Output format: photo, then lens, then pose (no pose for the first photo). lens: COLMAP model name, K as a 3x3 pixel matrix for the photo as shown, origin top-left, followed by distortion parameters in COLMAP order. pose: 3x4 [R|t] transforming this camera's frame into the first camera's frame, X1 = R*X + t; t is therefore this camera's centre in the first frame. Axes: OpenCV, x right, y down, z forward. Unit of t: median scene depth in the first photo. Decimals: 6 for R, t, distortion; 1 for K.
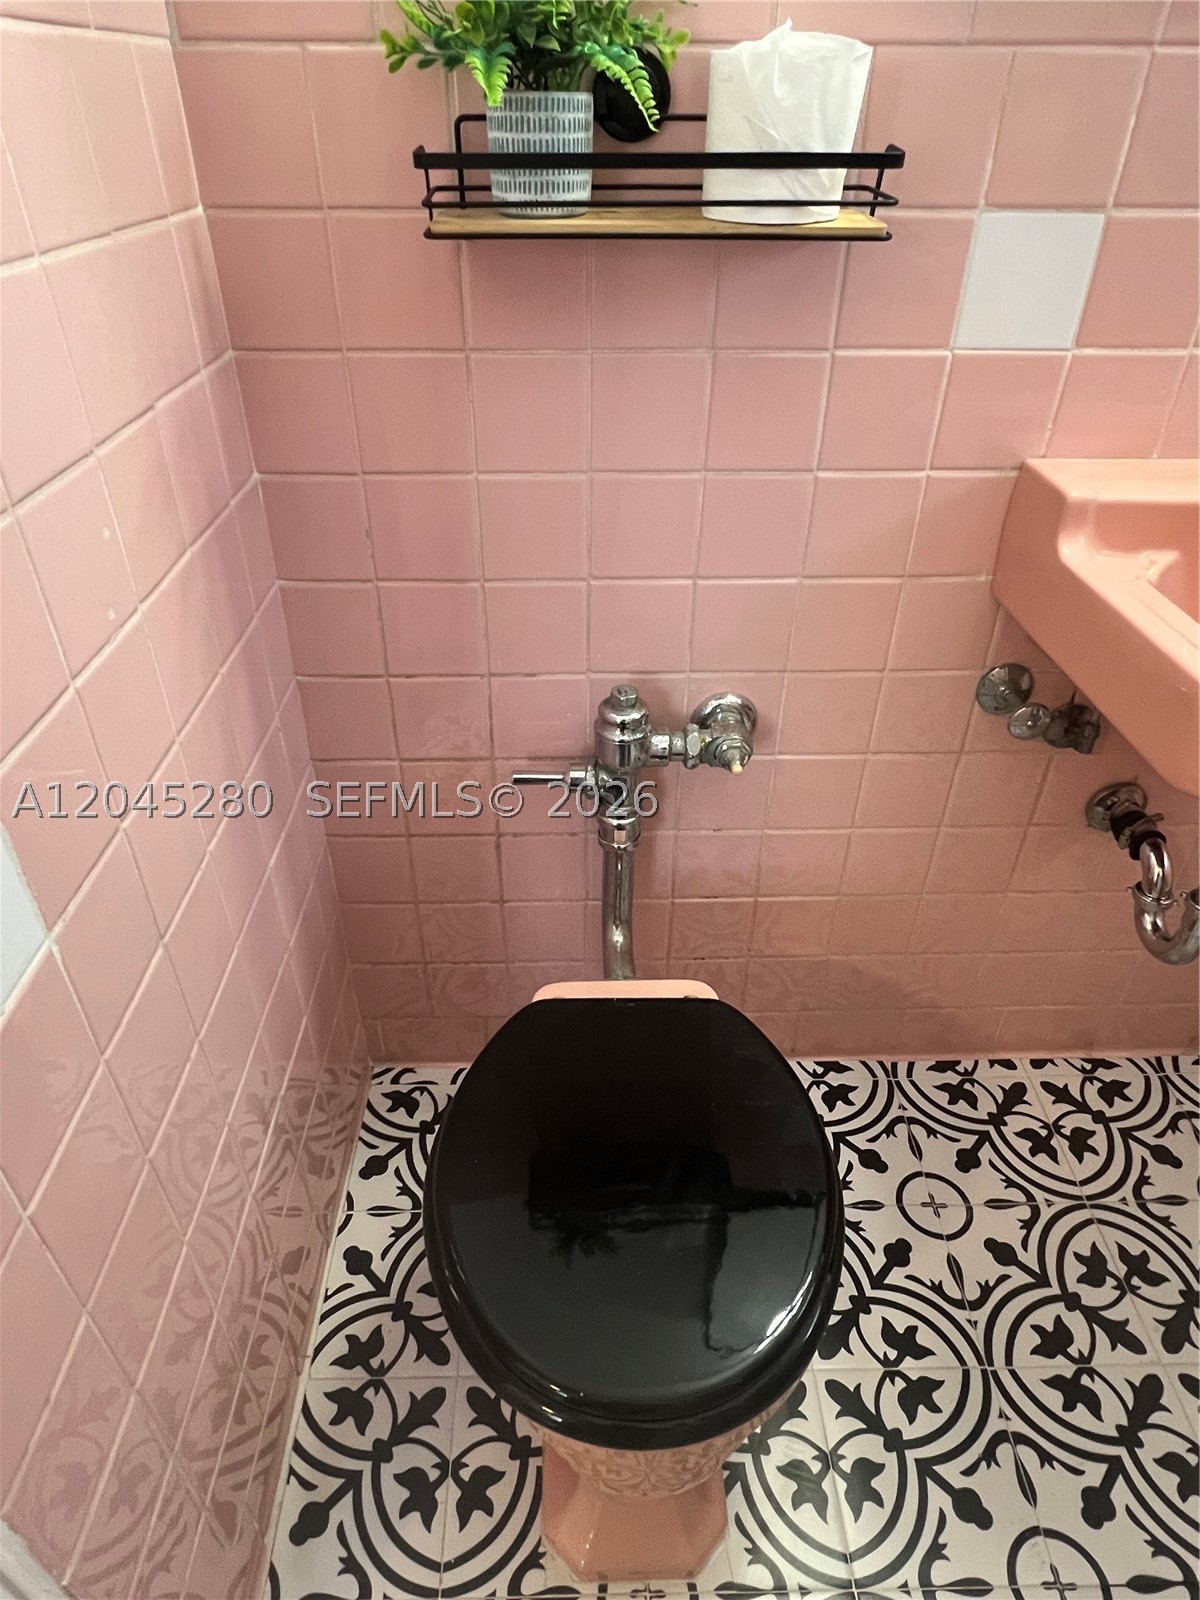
lens RADIAL K [[975.4, 0, 603.4], [0, 975.4, 797.0], [0, 0, 1]] dist [-0.005921, 0.001346]
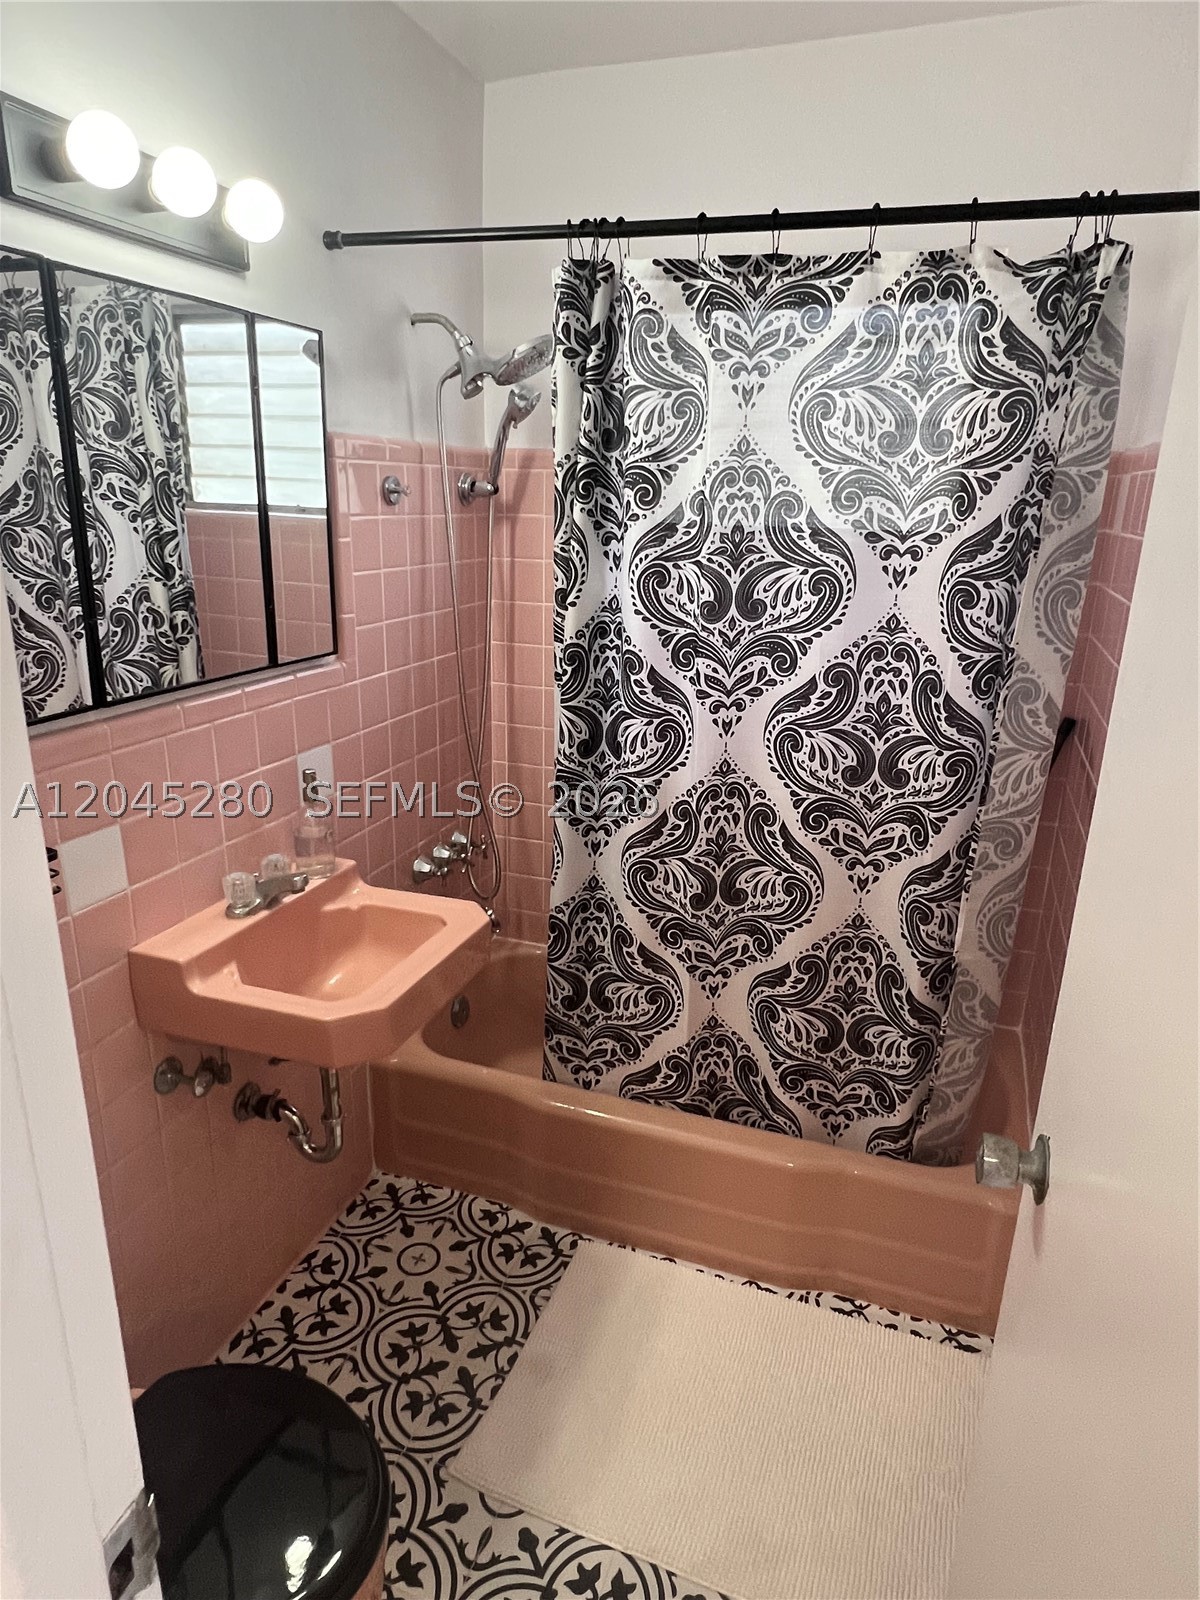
lens RADIAL K [[975.4, 0, 597.7], [0, 975.4, 803.5], [0, 0, 1]] dist [-0.005921, 0.001346]
pose [[0.362534, -0.279333, 0.889124, -0.618429], [0.530909, 0.845993, 0.049309, -0.202812], [-0.765967, 0.454168, 0.455001, -0.424114]]
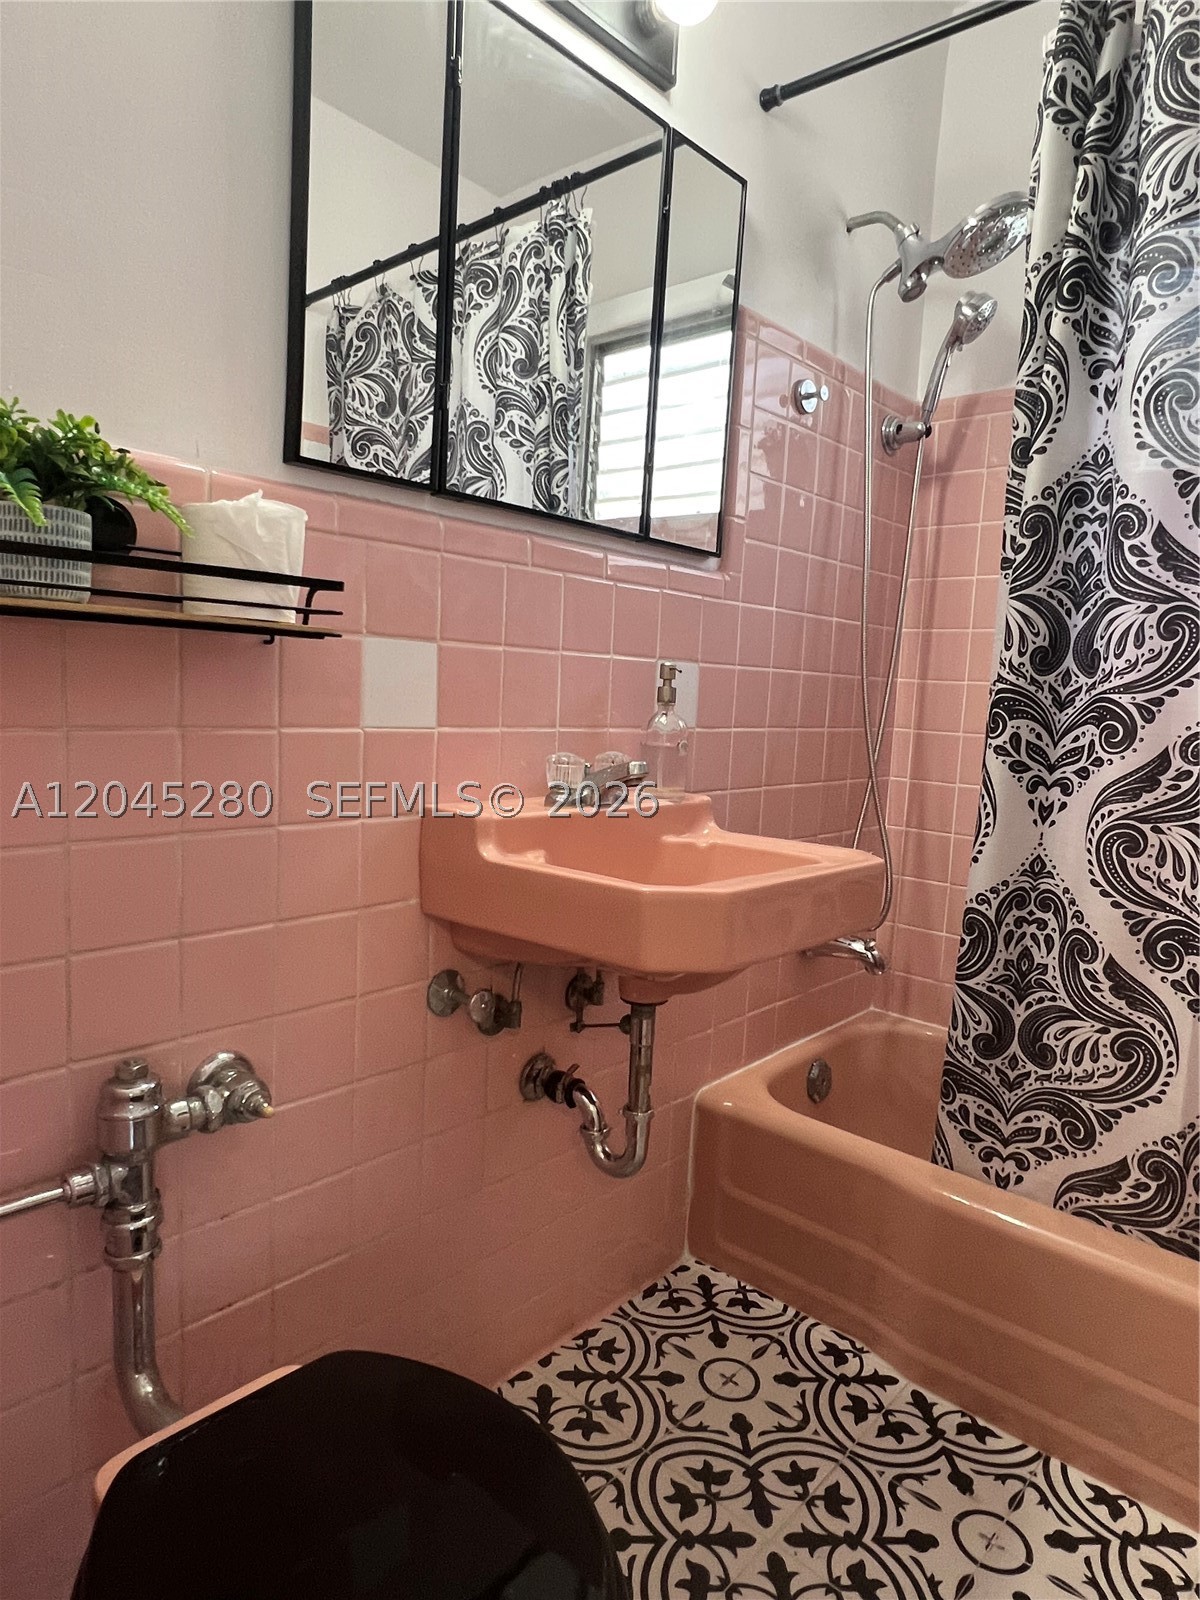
lens RADIAL K [[975.4, 0, 592.1], [0, 975.4, 807.7], [0, 0, 1]] dist [-0.005921, 0.001346]
pose [[0.693673, -0.058609, 0.717902, -0.327781], [0.387334, 0.870662, -0.303182, 0.131722], [-0.607281, 0.488377, 0.626656, 0.038304]]
